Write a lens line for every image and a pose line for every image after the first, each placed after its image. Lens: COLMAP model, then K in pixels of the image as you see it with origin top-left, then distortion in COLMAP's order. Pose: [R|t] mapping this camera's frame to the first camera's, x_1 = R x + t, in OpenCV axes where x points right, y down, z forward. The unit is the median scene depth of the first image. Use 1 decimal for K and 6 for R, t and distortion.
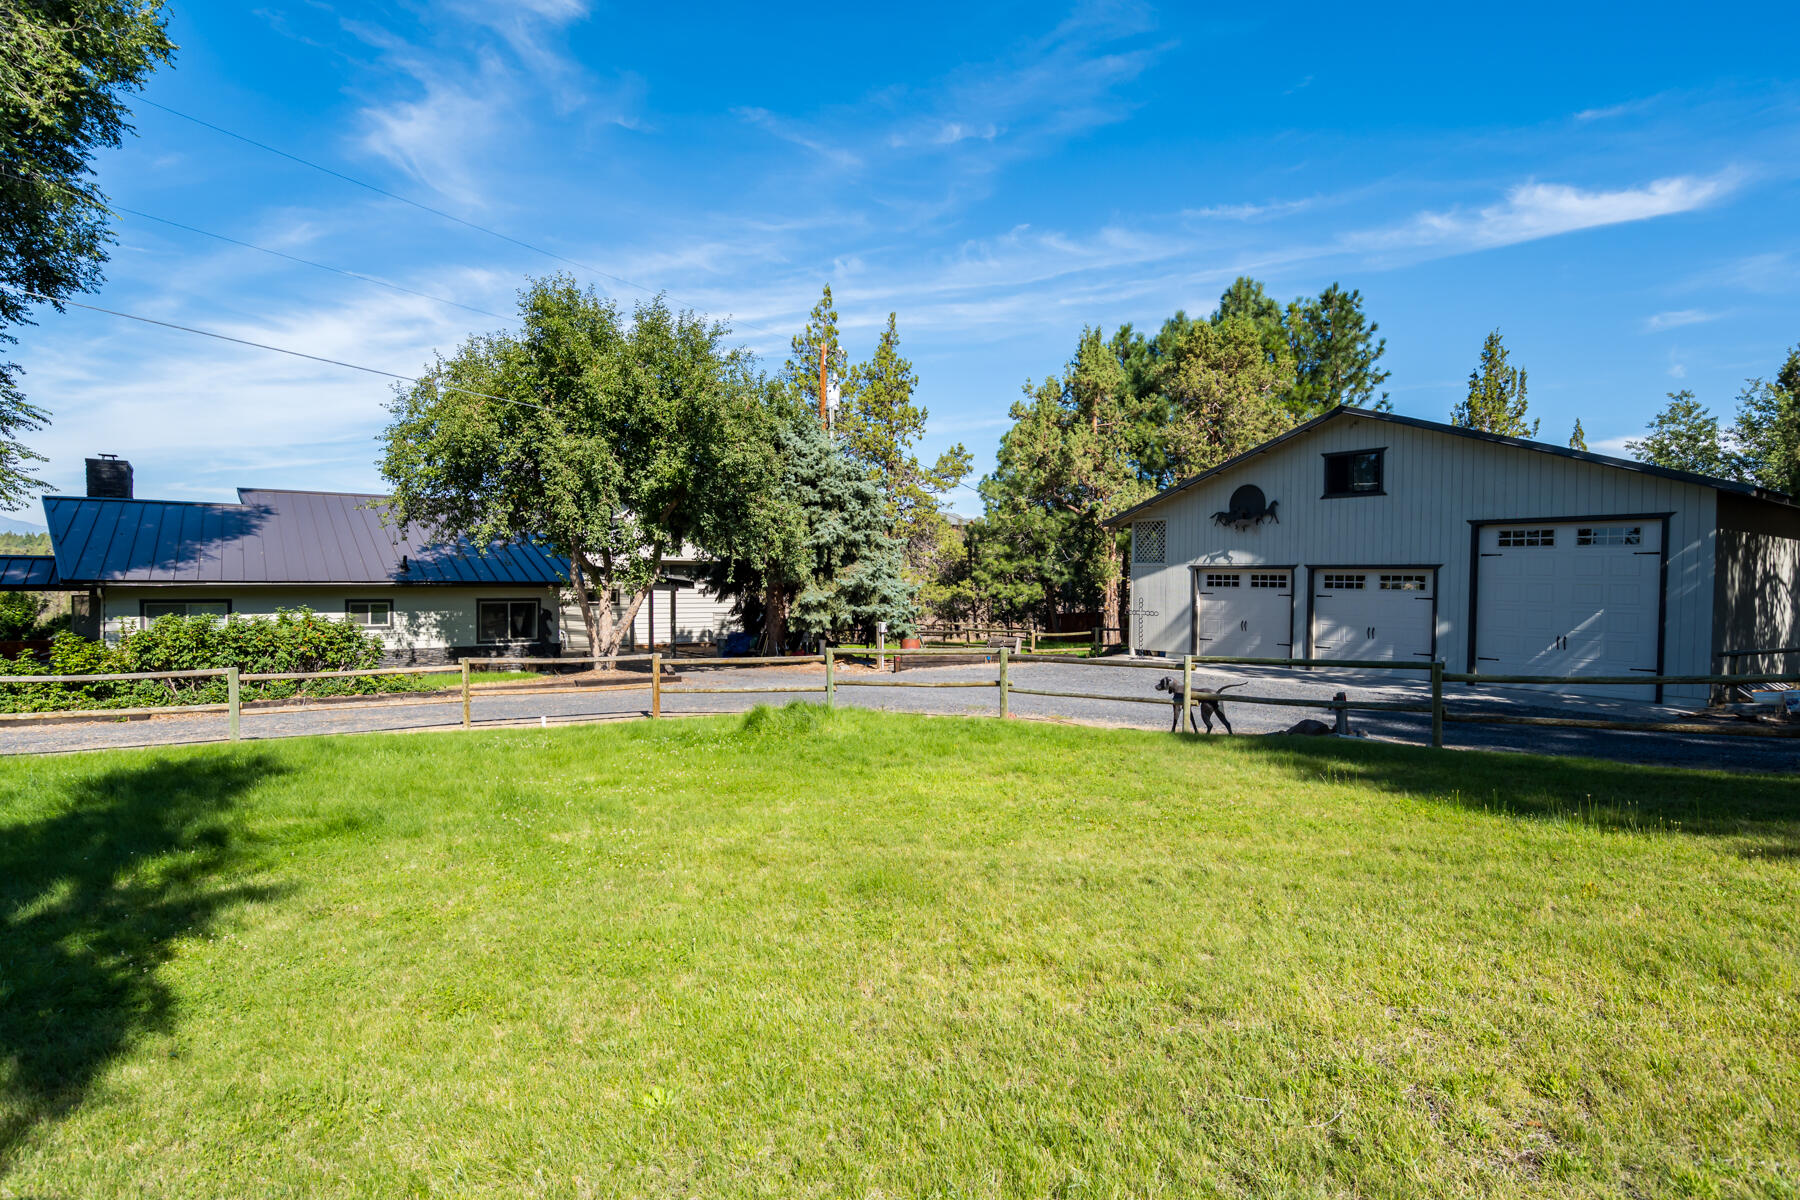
lens RADIAL K [[903.8, 0, 900.0], [0, 903.8, 600.0], [0, 0, 1]] dist [0.000883, 0.000652]
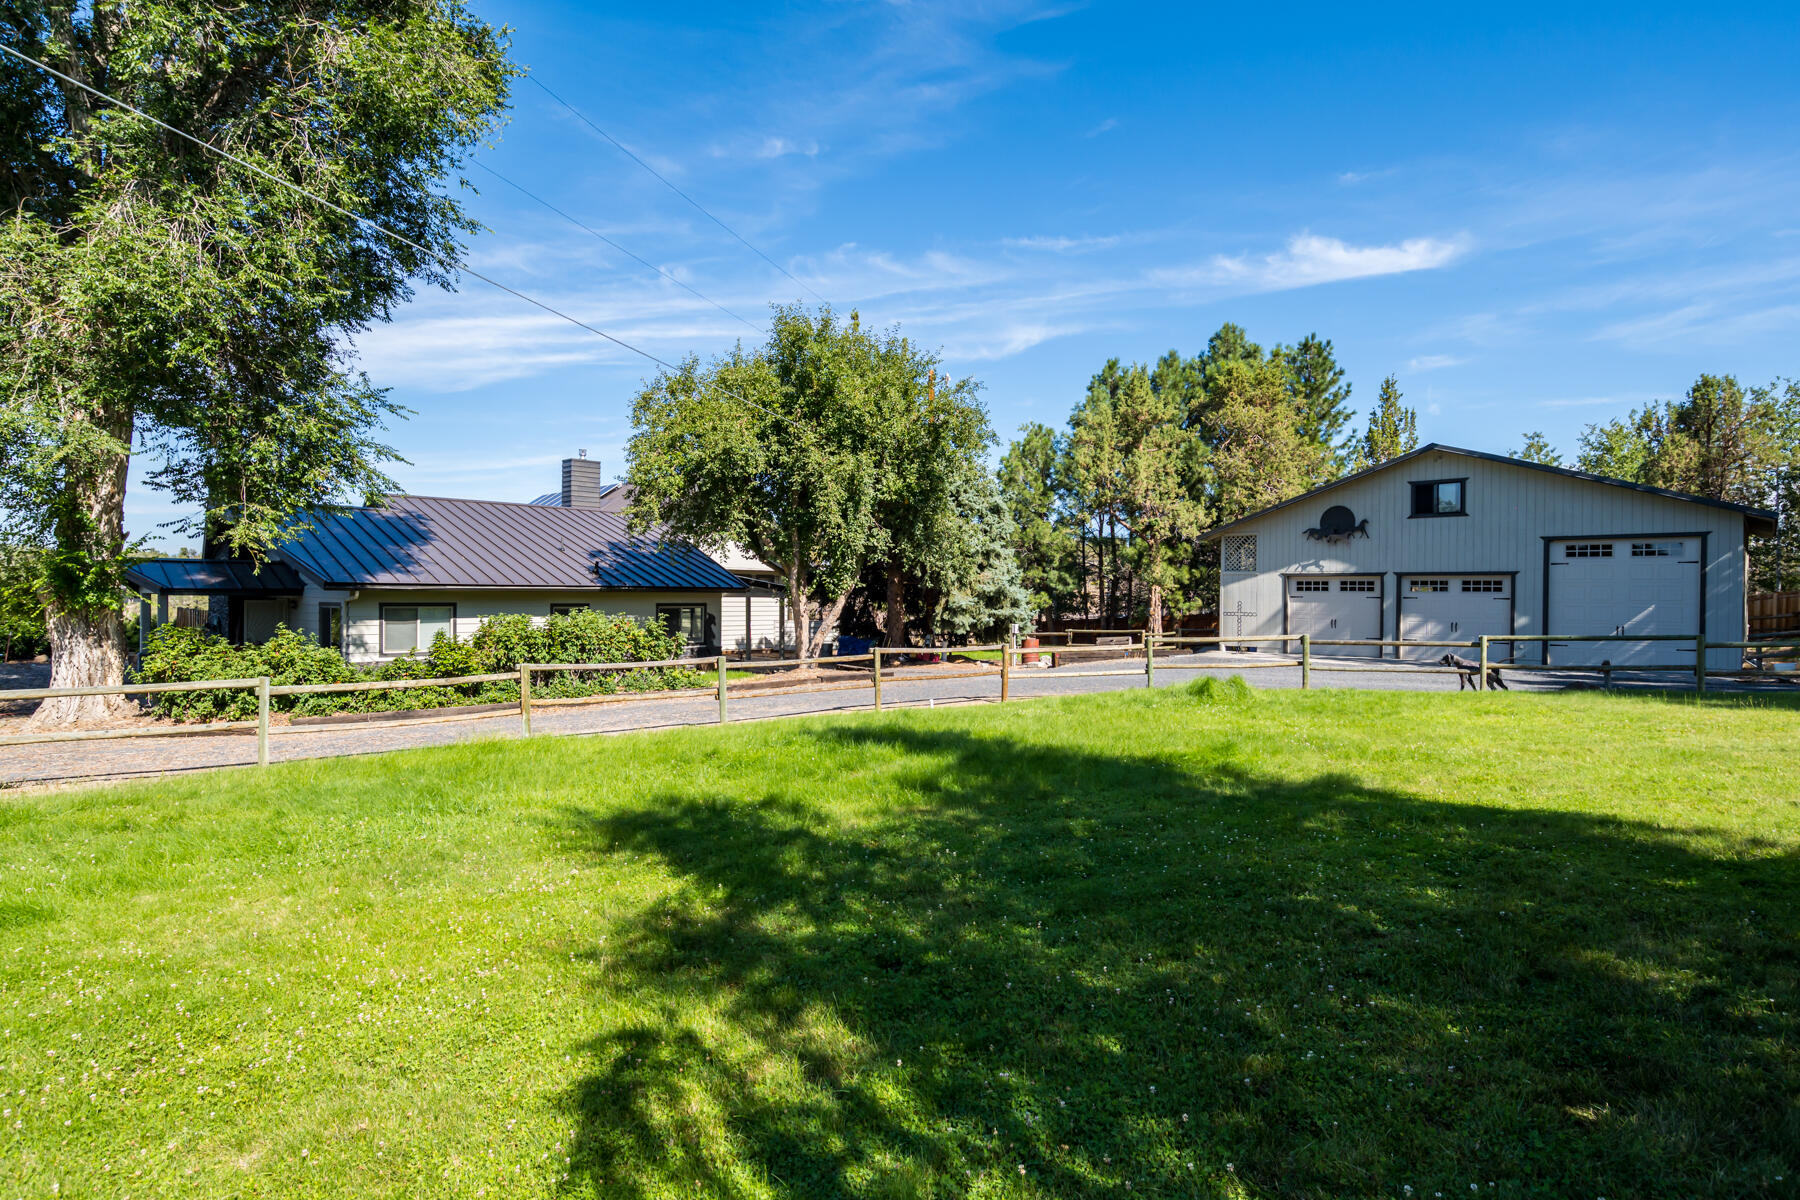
lens RADIAL K [[903.8, 0, 900.0], [0, 903.8, 600.0], [0, 0, 1]] dist [0.000883, 0.000652]
pose [[0.985190, -0.002579, 0.171448, -0.384965], [0.005416, 0.999856, -0.016078, 0.013266], [-0.171382, 0.016768, 0.985062, -0.076591]]
